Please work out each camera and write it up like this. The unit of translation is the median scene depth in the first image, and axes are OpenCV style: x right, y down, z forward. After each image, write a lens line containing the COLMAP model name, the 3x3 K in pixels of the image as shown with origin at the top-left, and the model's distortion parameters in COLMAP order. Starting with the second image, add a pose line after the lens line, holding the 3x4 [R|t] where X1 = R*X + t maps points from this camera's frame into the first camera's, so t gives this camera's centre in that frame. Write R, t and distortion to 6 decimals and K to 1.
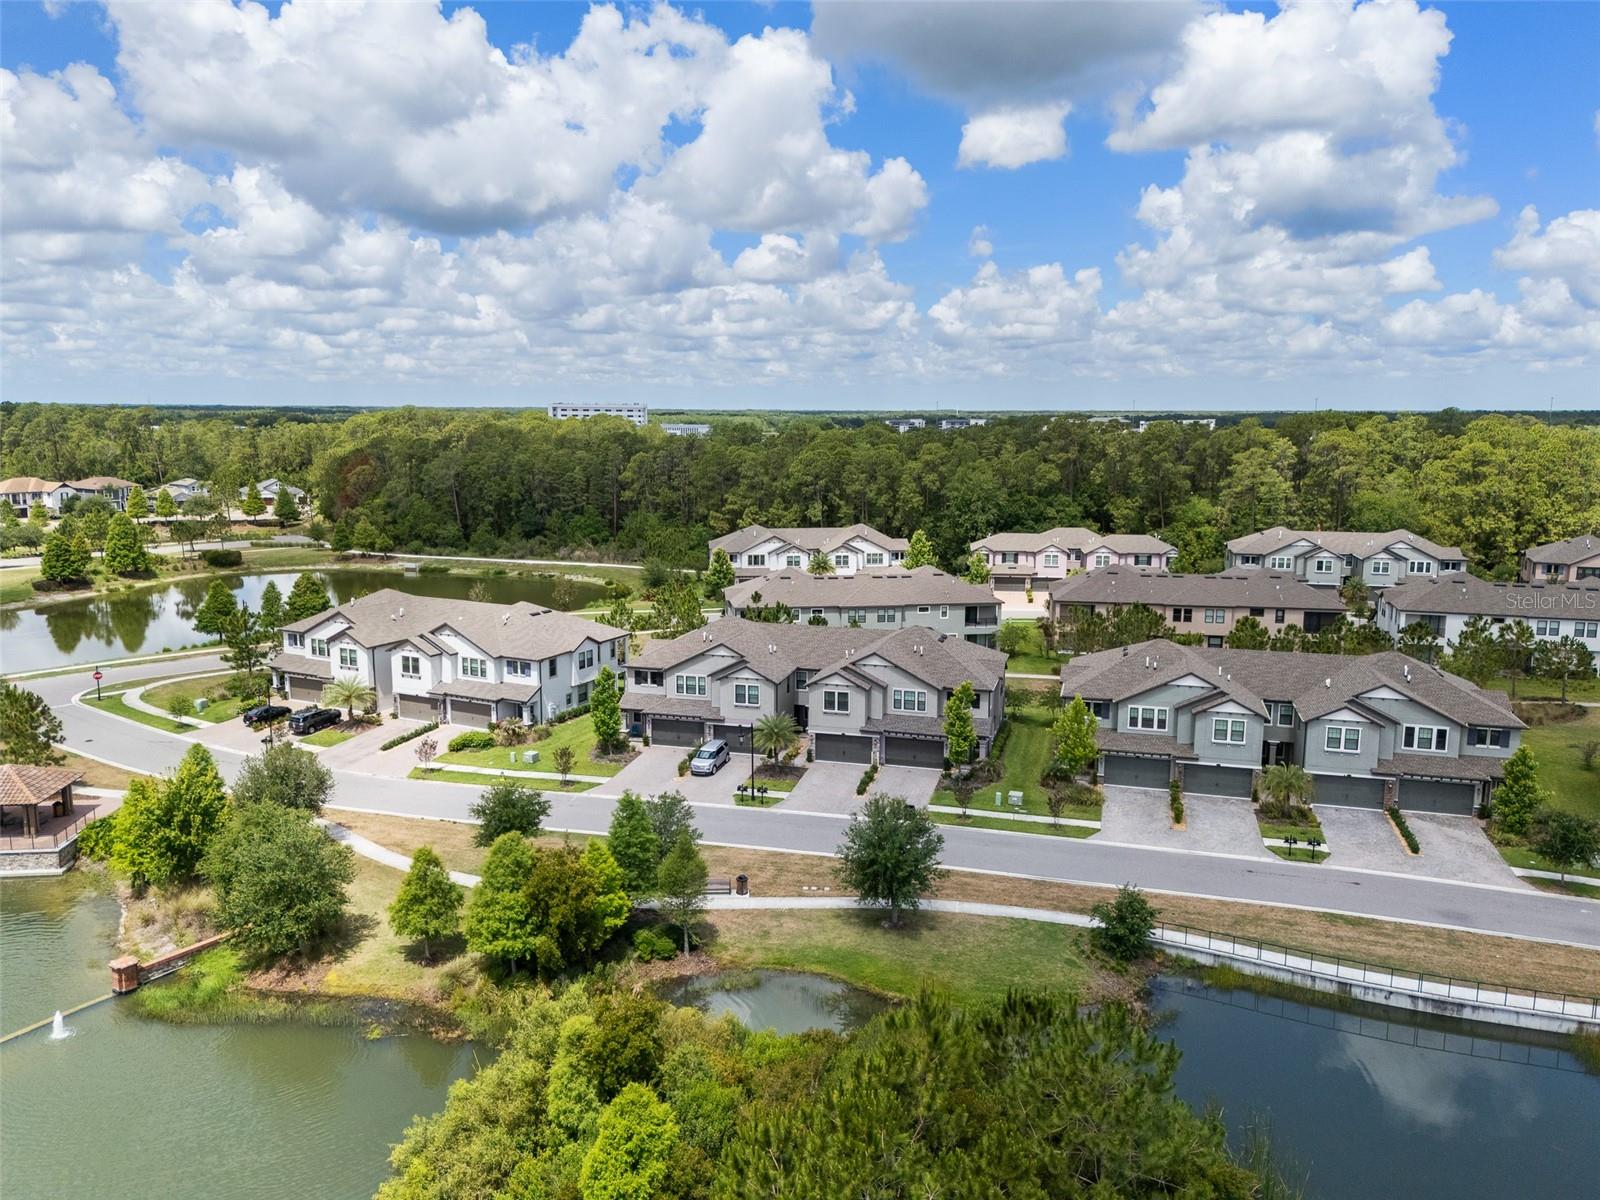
lens RADIAL K [[1184.2, 0, 792.1], [0, 1184.2, 599.6], [0, 0, 1]] dist [0.079618, -0.081303]
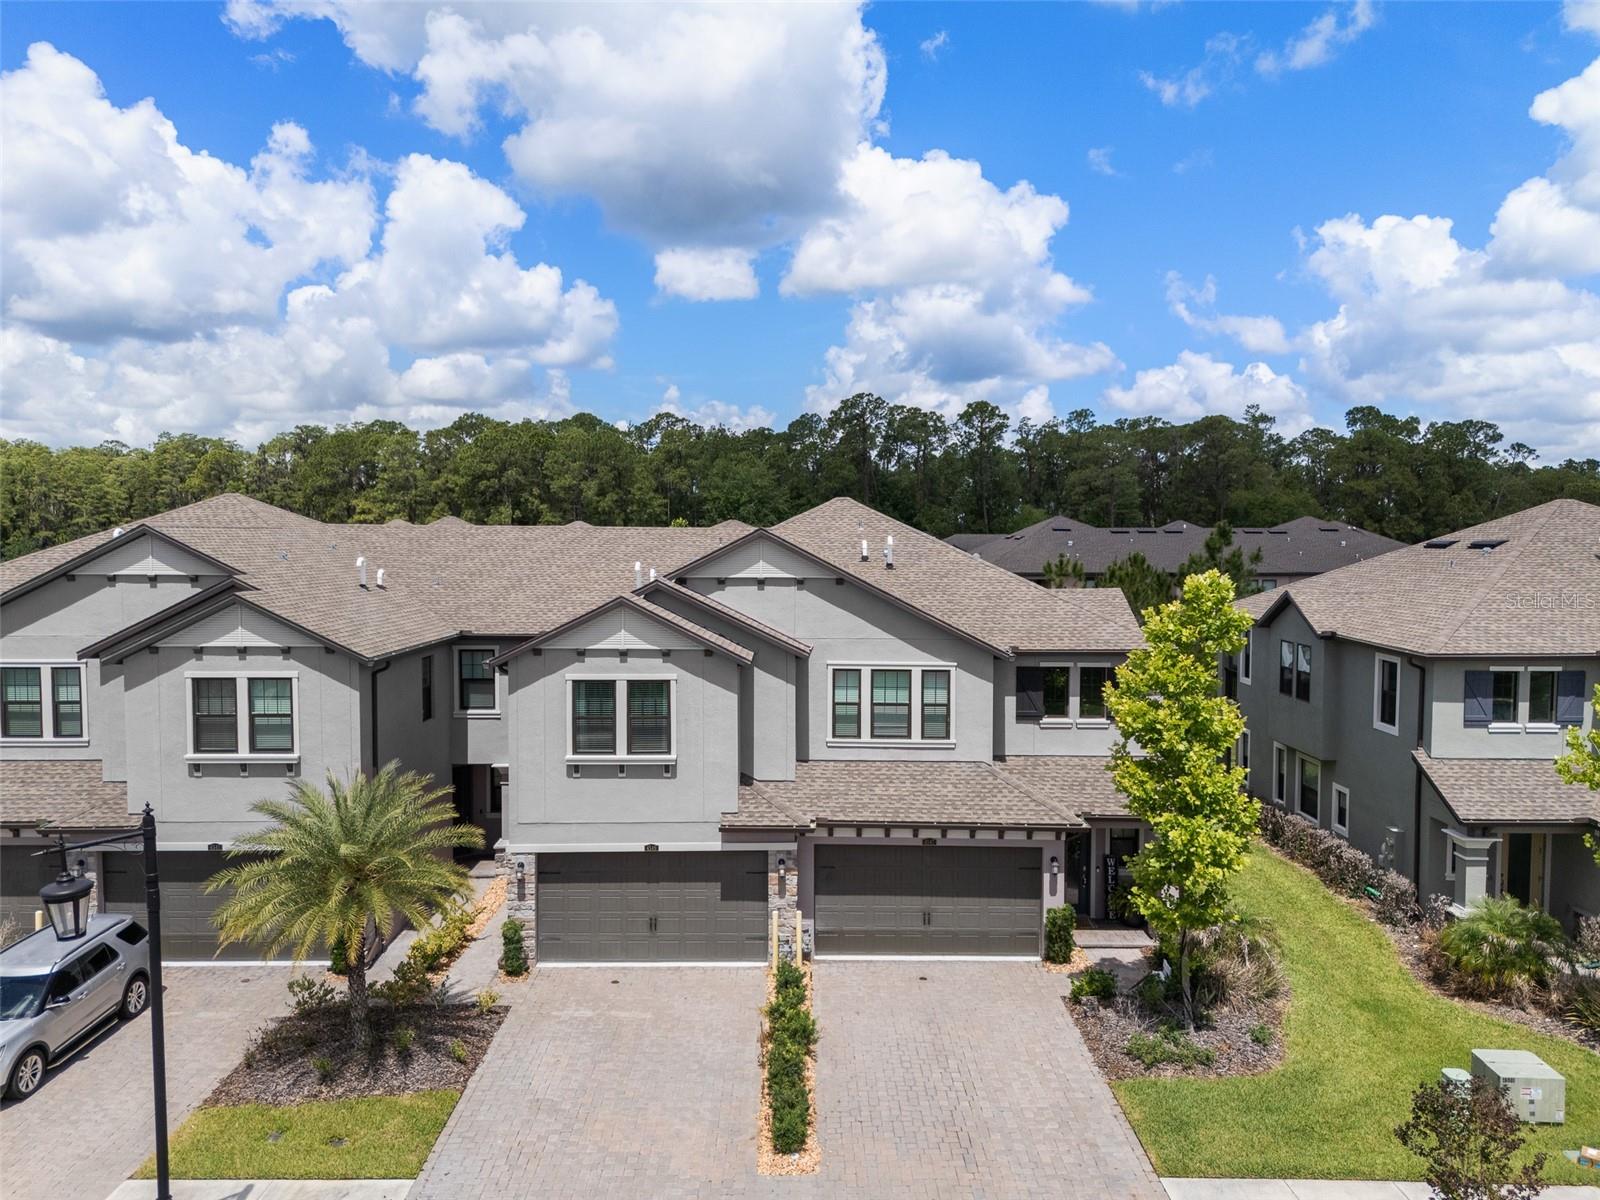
lens RADIAL K [[1182.0, 0, 812.8], [0, 1182.0, 602.3], [0, 0, 1]] dist [0.084955, -0.101358]
pose [[0.961397, -0.014353, 0.274789, 0.007187], [0.042093, 0.994556, -0.095323, 0.082494], [-0.271925, 0.103210, 0.956768, 0.704784]]
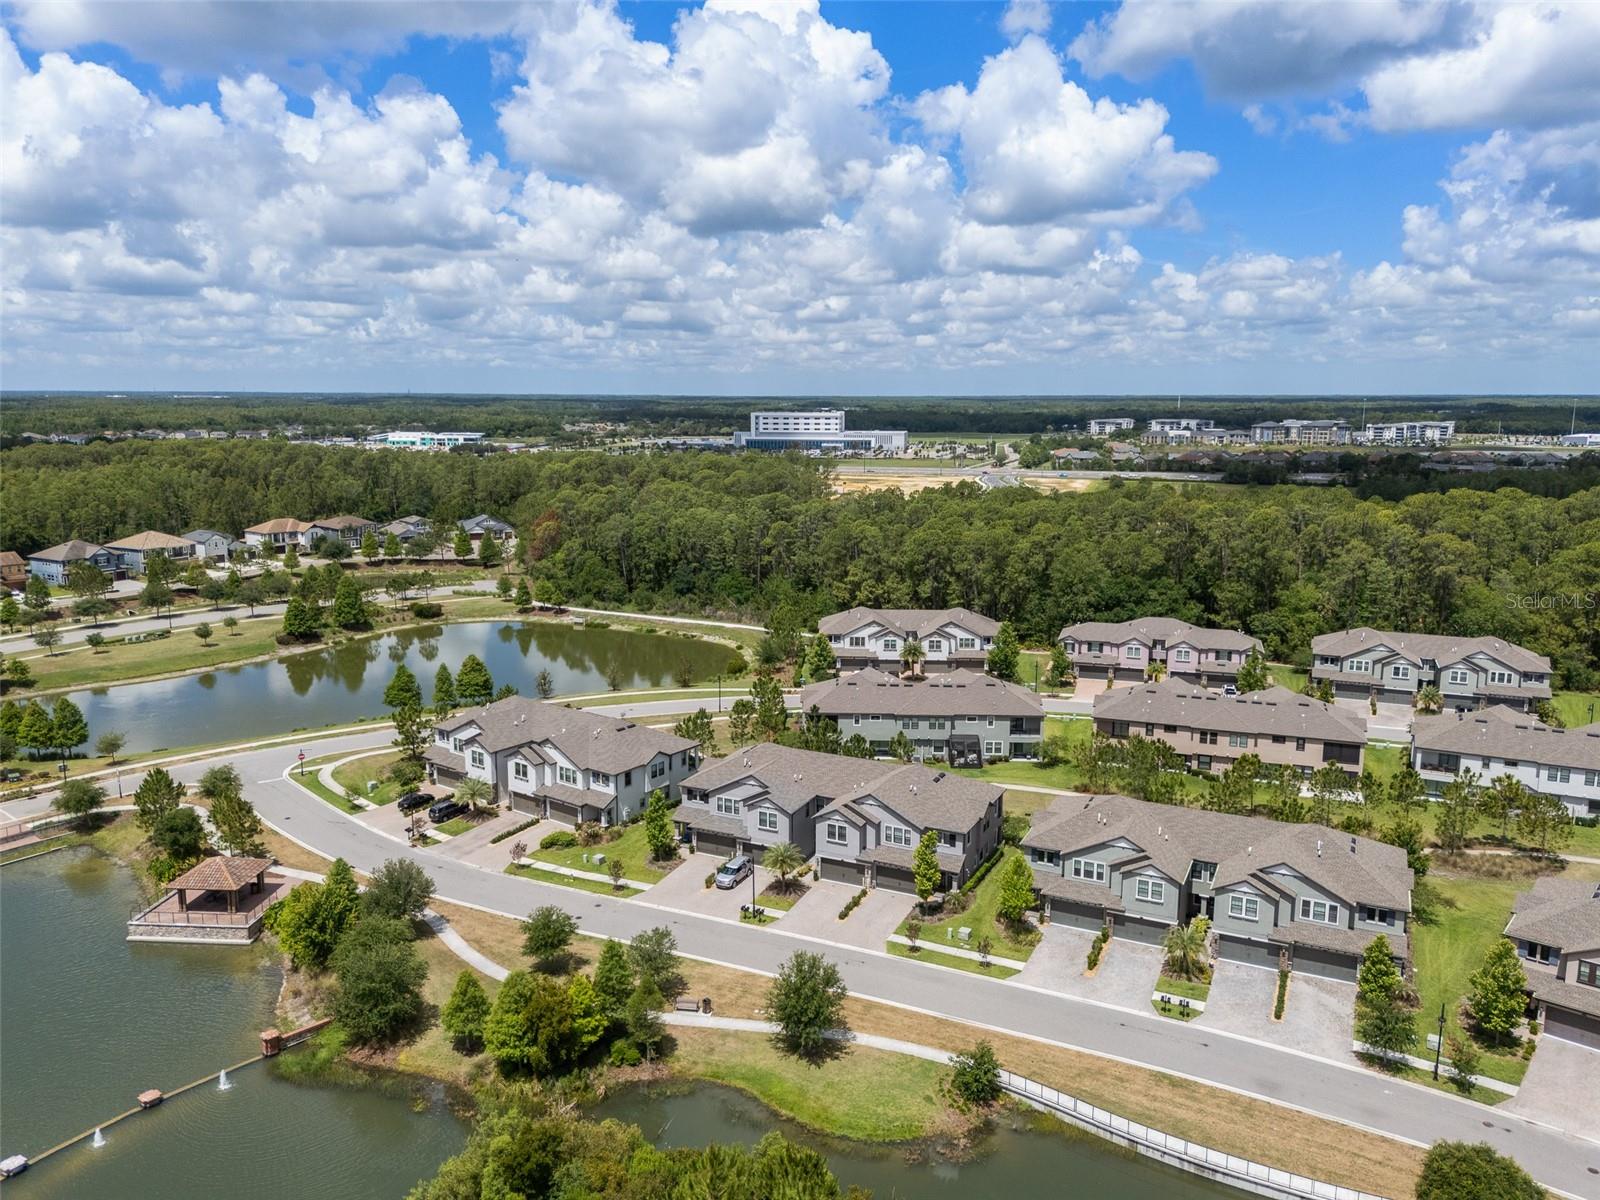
lens RADIAL K [[1184.2, 0, 792.1], [0, 1184.2, 599.6], [0, 0, 1]] dist [0.079618, -0.081303]
pose [[0.983539, 0.028826, -0.178384, 0.192248], [-0.026188, 0.999510, 0.017126, -0.164161], [0.178790, -0.012173, 0.983812, -0.193909]]
